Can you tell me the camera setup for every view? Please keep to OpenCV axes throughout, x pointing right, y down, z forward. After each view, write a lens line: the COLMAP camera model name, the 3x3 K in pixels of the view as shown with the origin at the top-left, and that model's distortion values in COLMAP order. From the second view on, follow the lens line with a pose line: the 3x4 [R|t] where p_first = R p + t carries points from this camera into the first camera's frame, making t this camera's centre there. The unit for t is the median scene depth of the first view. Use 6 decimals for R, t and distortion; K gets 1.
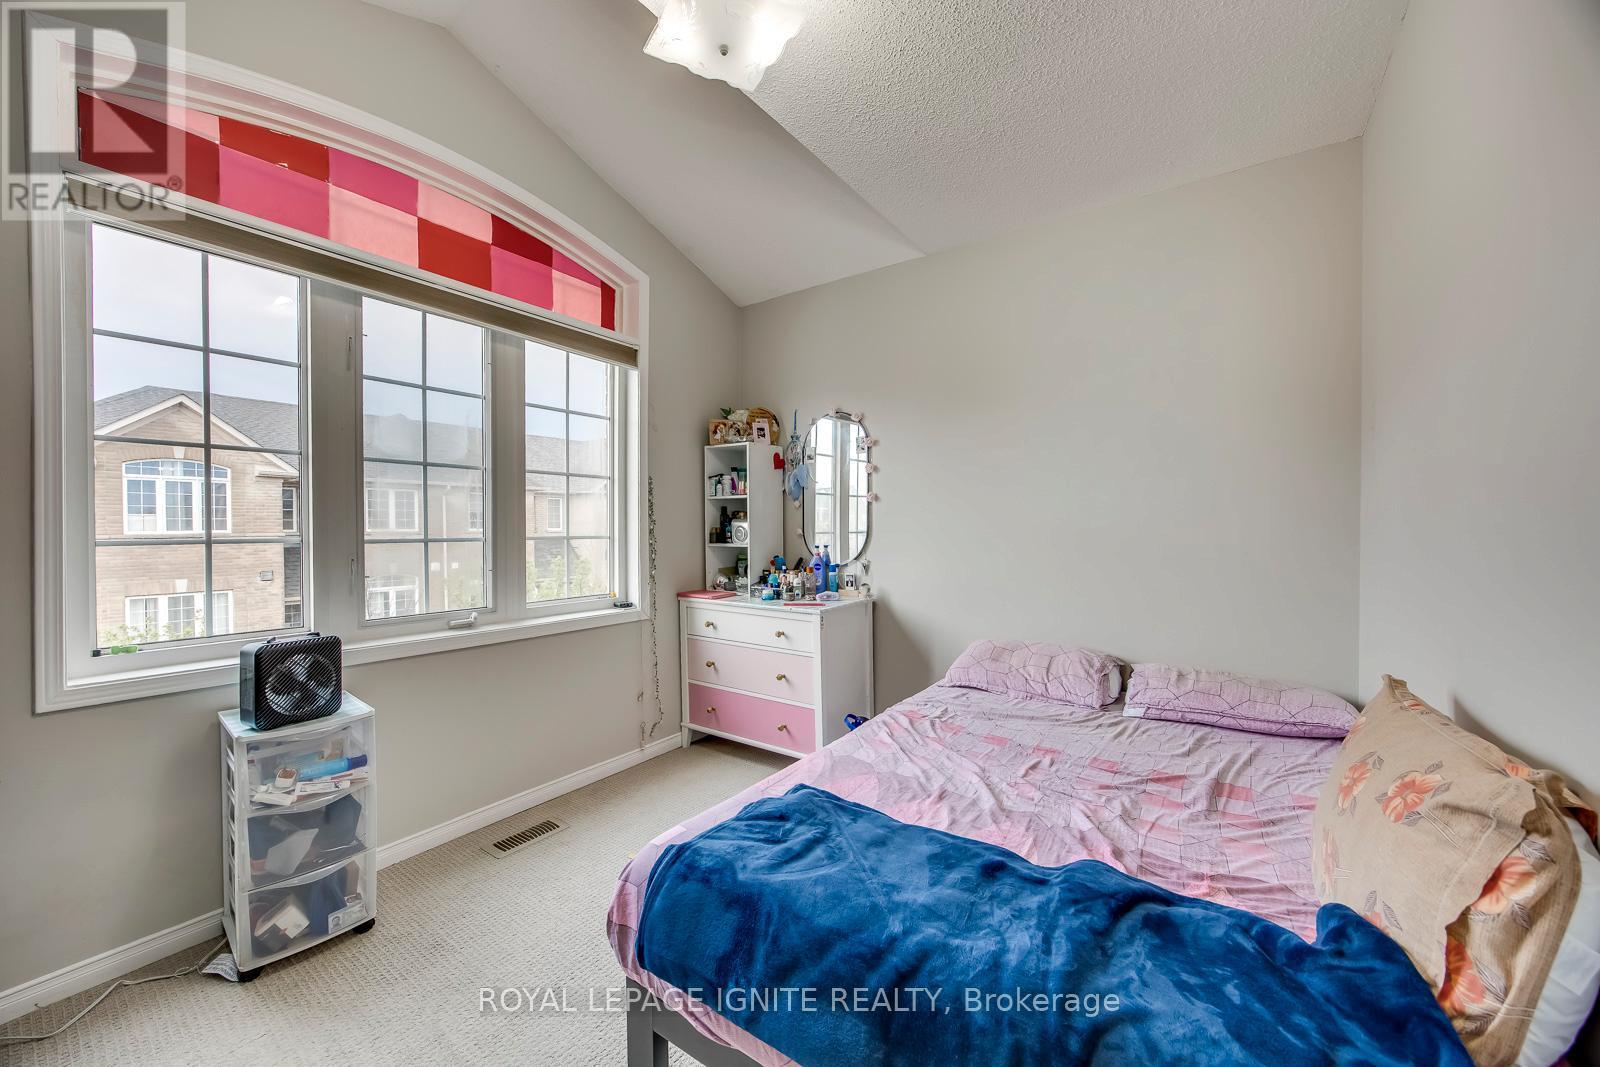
lens RADIAL K [[613.4, 0, 800.0], [0, 613.4, 533.5], [0, 0, 1]] dist [-0.000074, -0.000044]
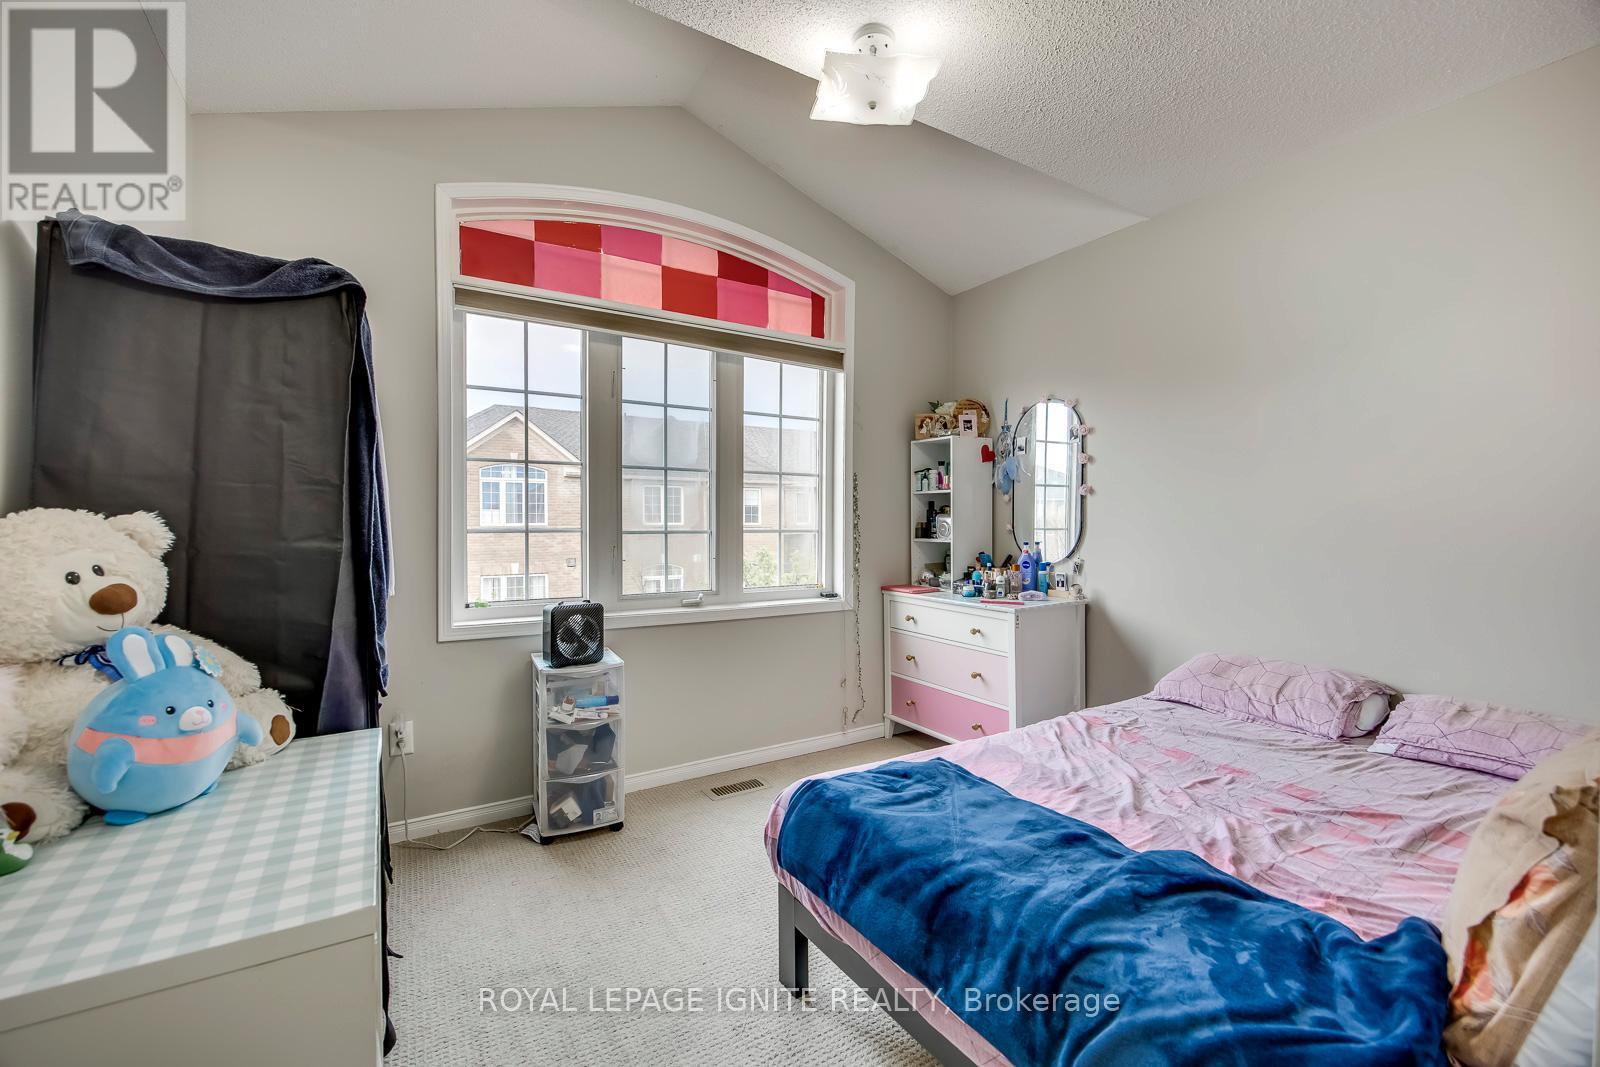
lens RADIAL K [[694.8, 0, 800.0], [0, 694.8, 533.5], [0, 0, 1]] dist [-0.001255, -0.000486]
pose [[0.920053, 0.010787, -0.391645, 0.190272], [-0.008287, 0.999933, 0.008072, 0.000778], [0.391706, -0.004181, 0.920081, -0.176030]]
